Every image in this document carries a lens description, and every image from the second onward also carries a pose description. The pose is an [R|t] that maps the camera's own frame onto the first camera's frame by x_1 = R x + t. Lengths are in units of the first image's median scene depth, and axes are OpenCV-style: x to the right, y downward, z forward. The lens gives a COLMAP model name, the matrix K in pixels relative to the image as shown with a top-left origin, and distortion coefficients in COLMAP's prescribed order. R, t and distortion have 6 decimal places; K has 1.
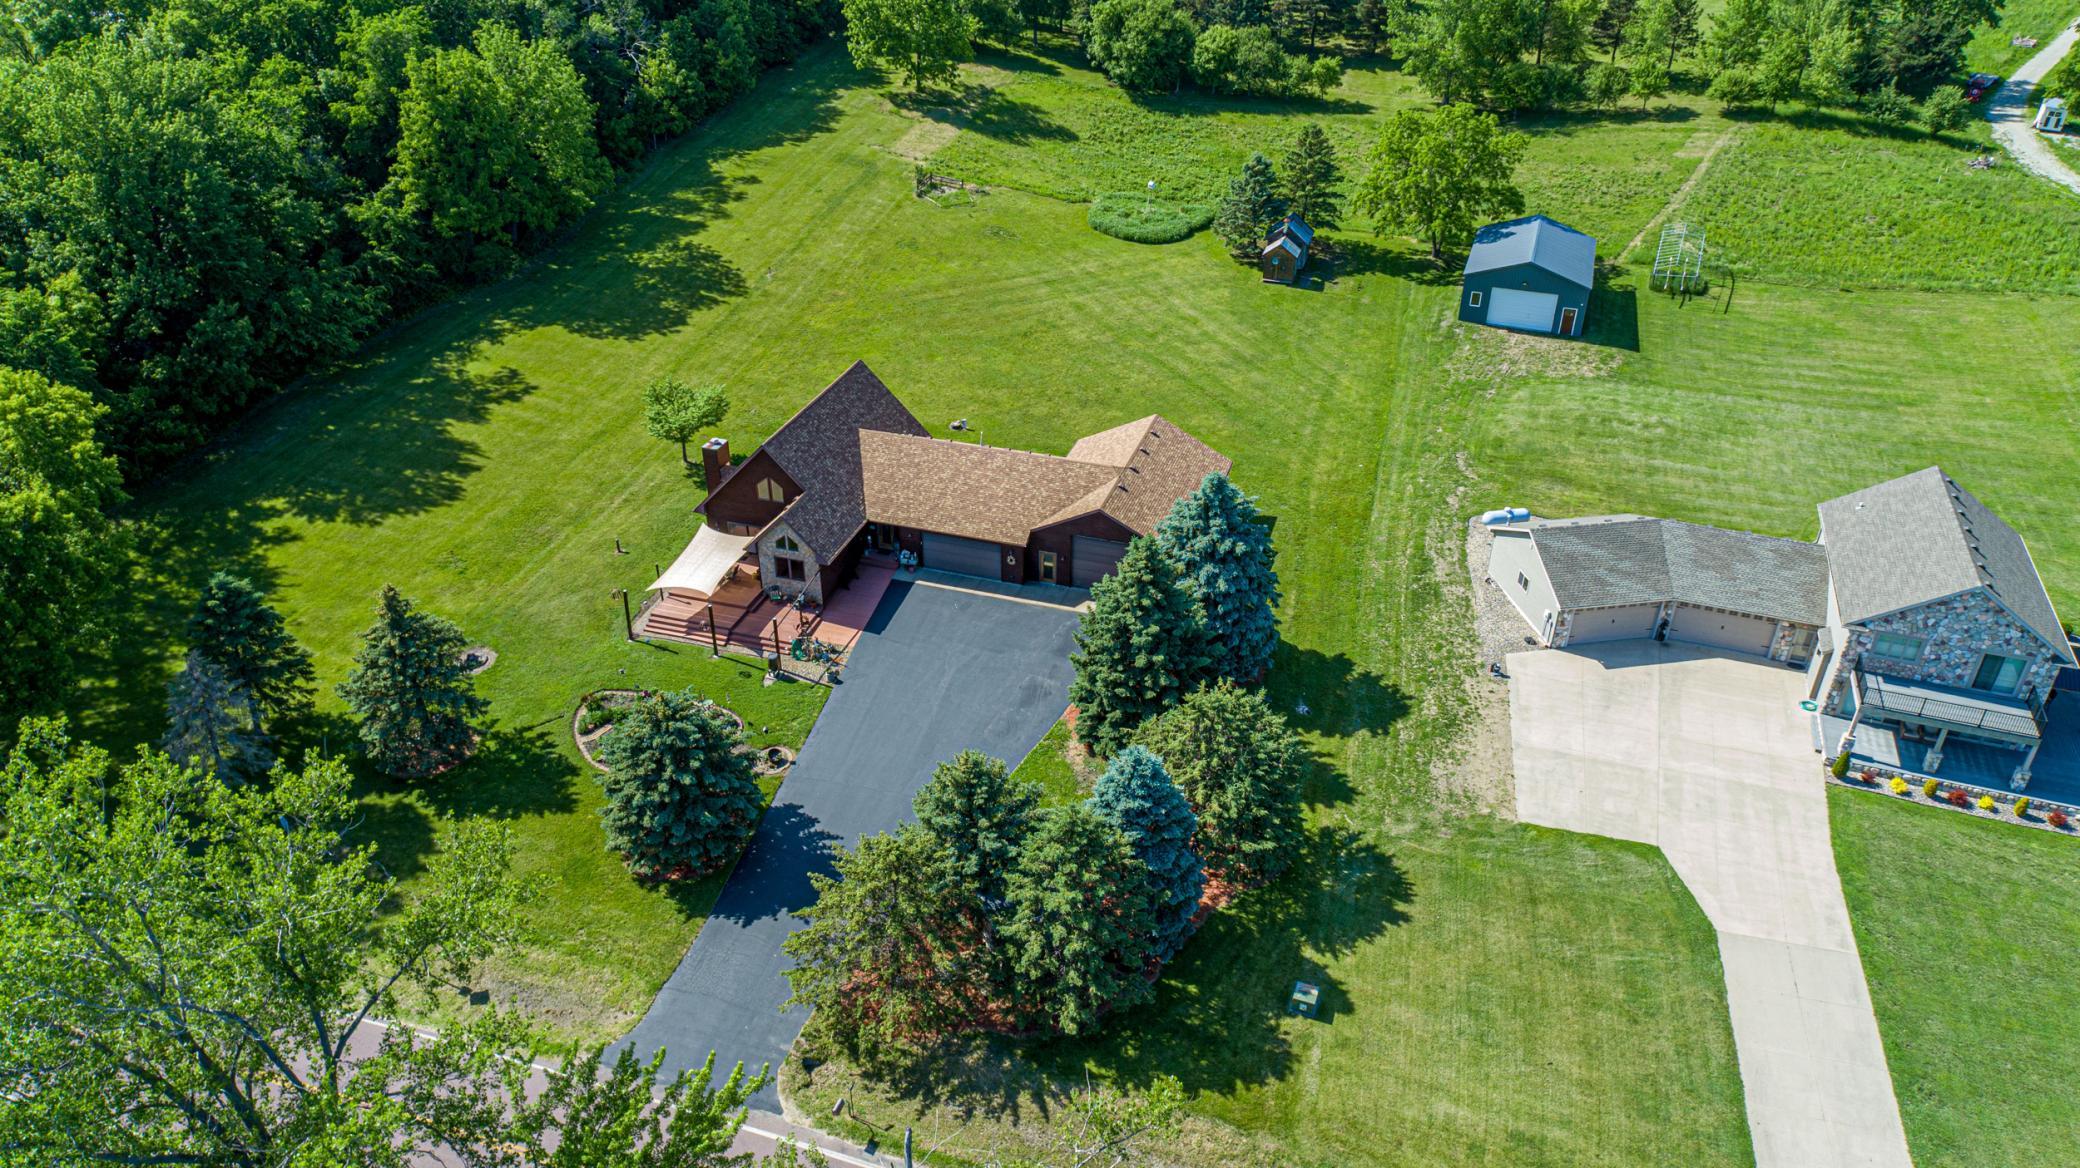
lens RADIAL K [[1406.2, 0, 1046.5], [0, 1406.2, 576.5], [0, 0, 1]] dist [-0.012448, 0.013561]
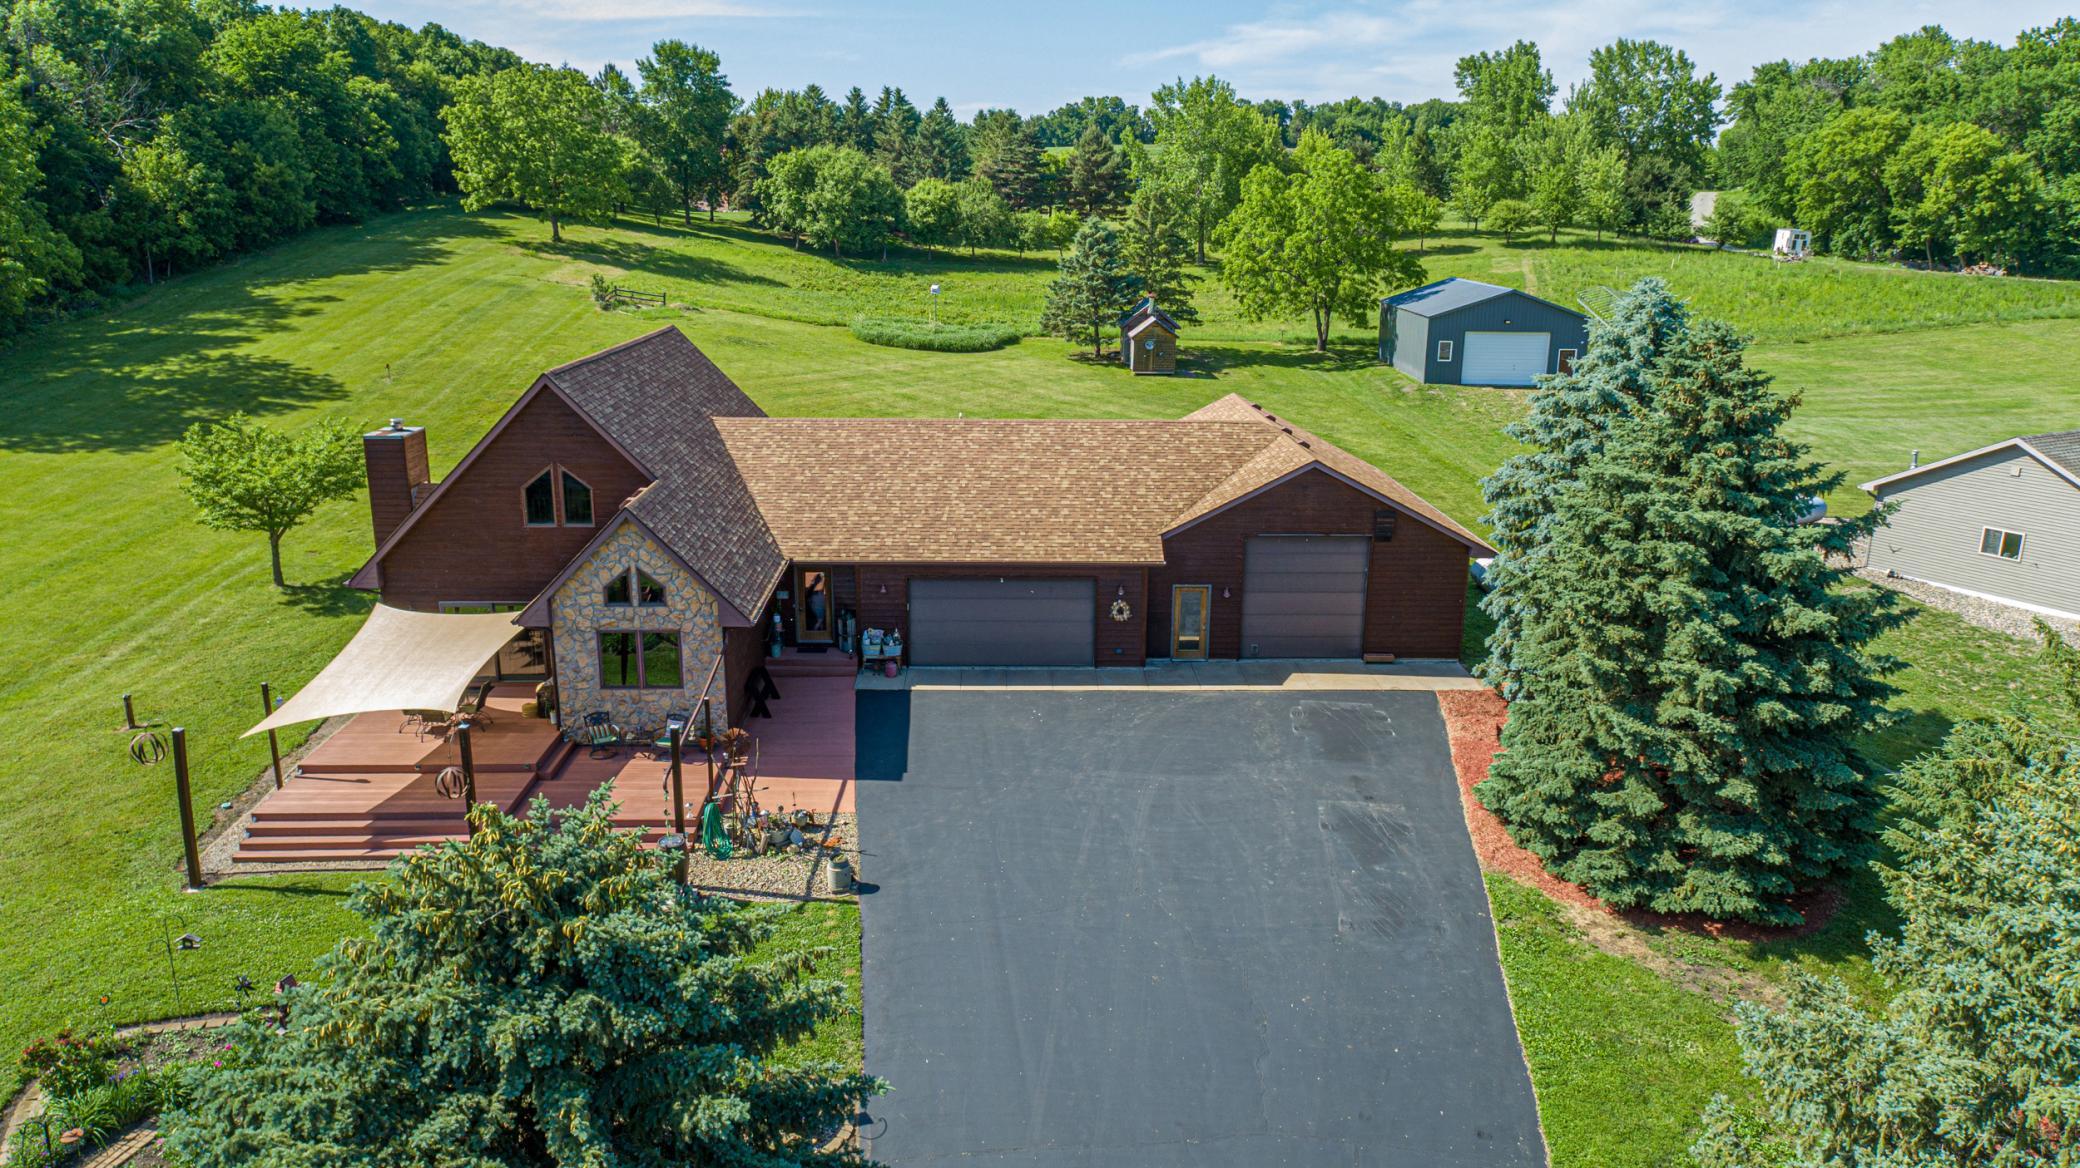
lens RADIAL K [[1406.2, 0, 1044.6], [0, 1406.2, 578.7], [0, 0, 1]] dist [-0.012448, 0.013561]
pose [[0.941755, -0.080402, 0.326548, -0.183056], [0.167151, 0.954478, -0.247047, 0.081449], [-0.291820, 0.287241, 0.912323, 0.538892]]
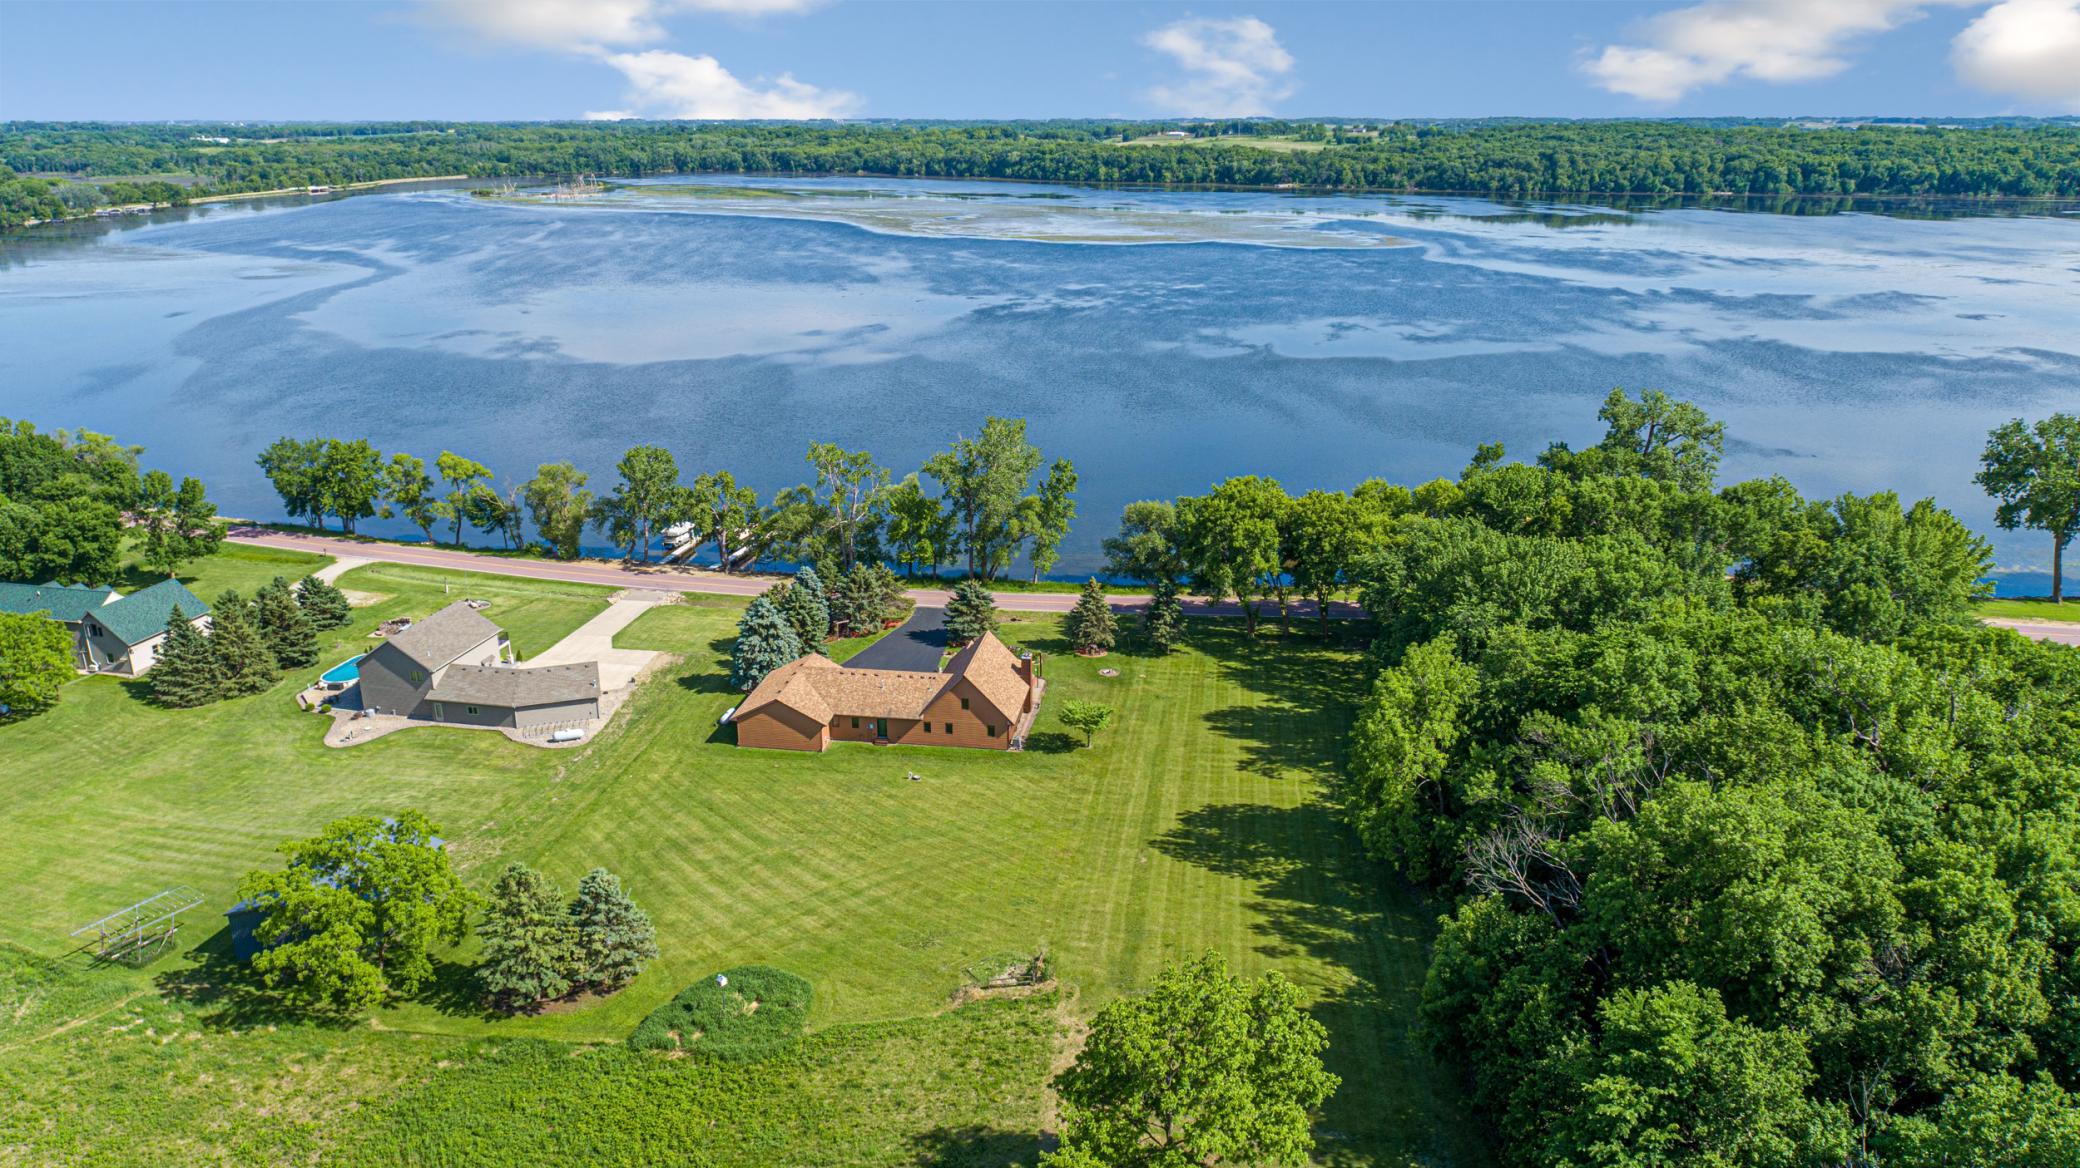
lens RADIAL K [[1406.2, 0, 1040.9], [0, 1406.2, 587.7], [0, 0, 1]] dist [-0.012448, 0.013561]
pose [[-0.986738, 0.049122, -0.154712, 0.021356], [-0.086035, 0.649959, 0.755084, -1.452388], [0.137648, 0.758380, -0.637113, 1.989109]]
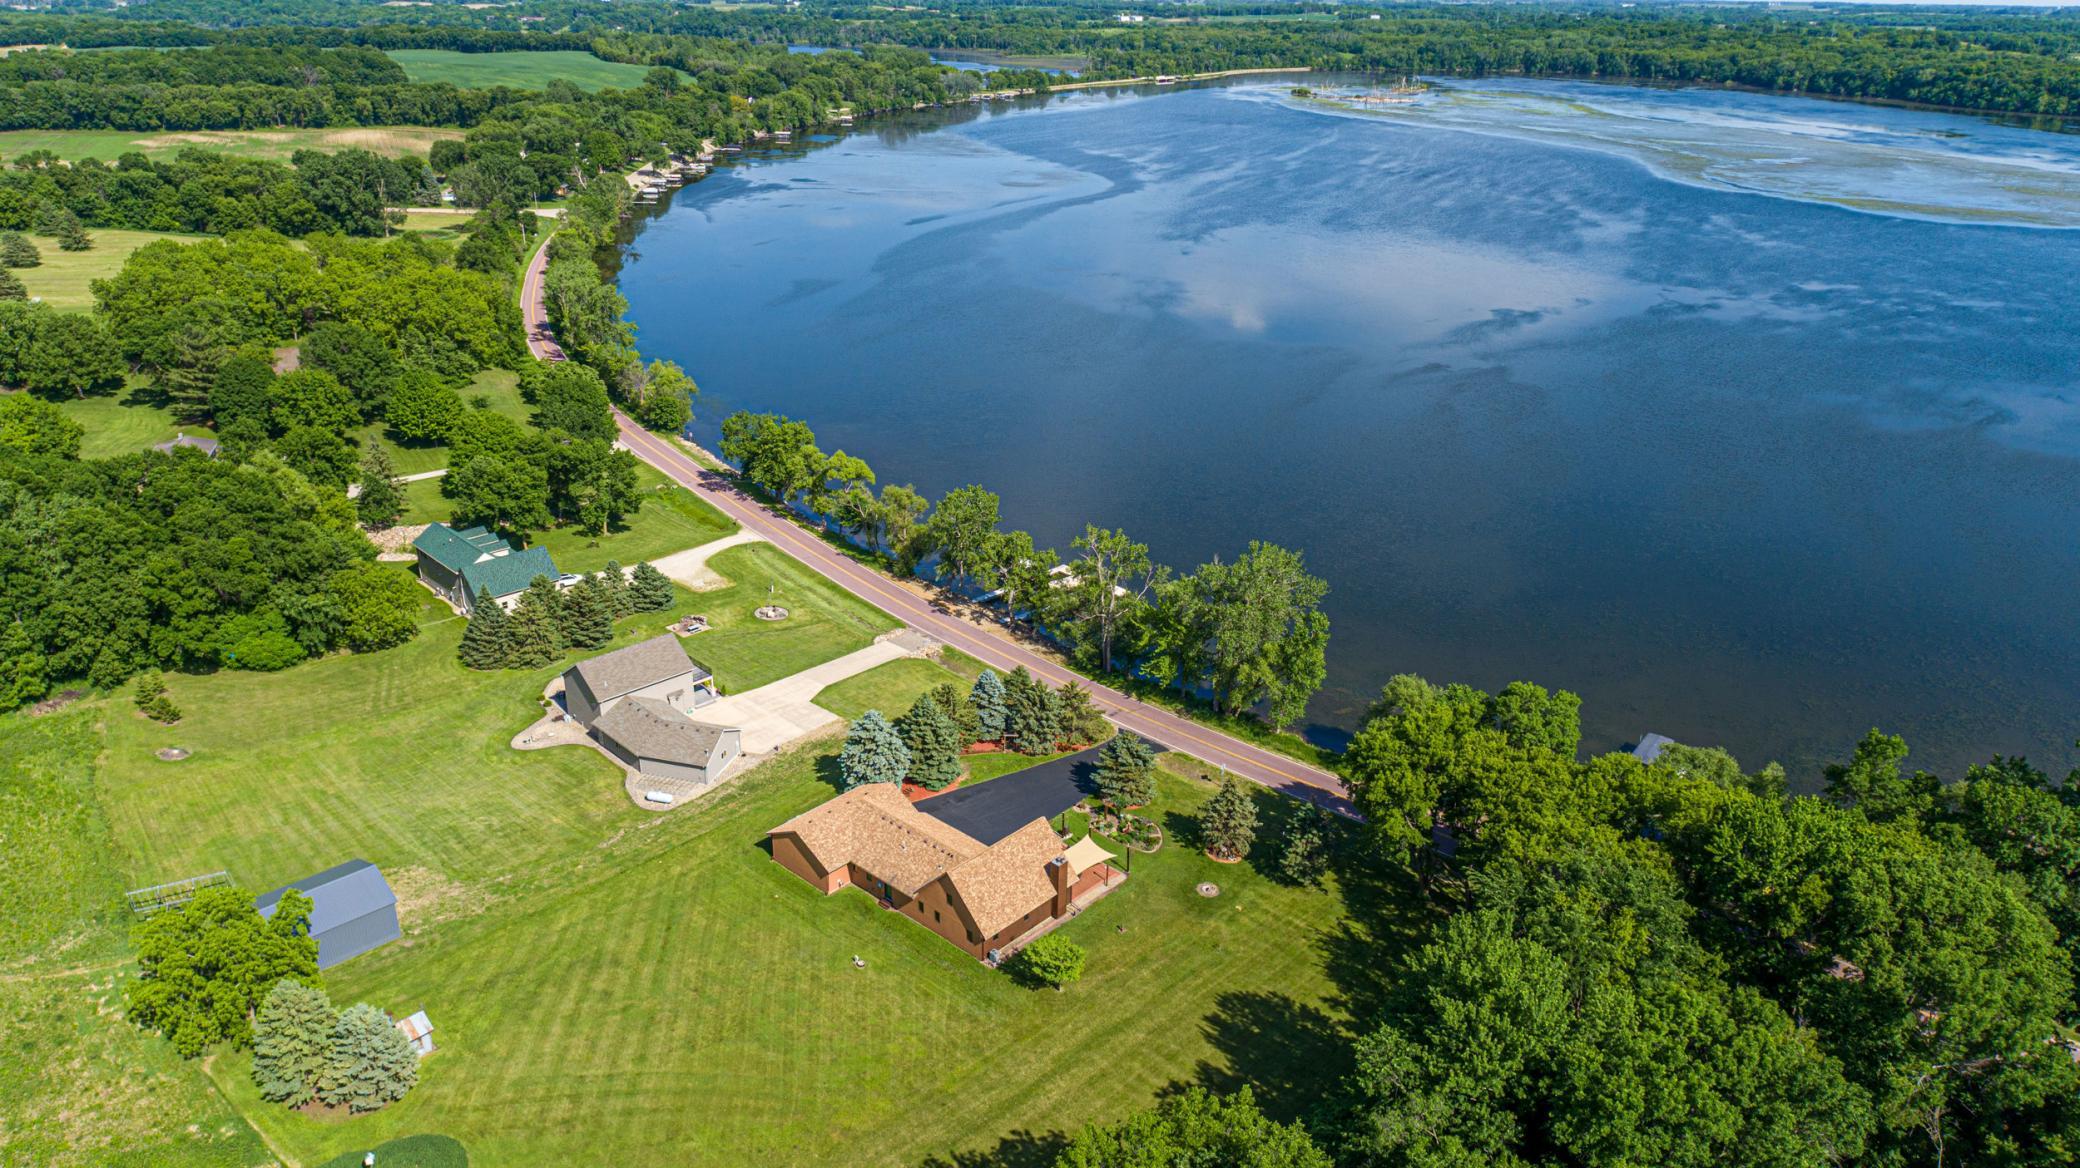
lens RADIAL K [[1406.2, 0, 1040.7], [0, 1406.2, 593.8], [0, 0, 1]] dist [-0.012448, 0.013561]
pose [[-0.908517, -0.179285, 0.377430, -0.740970], [0.202815, 0.600524, 0.773458, -1.475355], [-0.365325, 0.779248, -0.509225, 1.518888]]
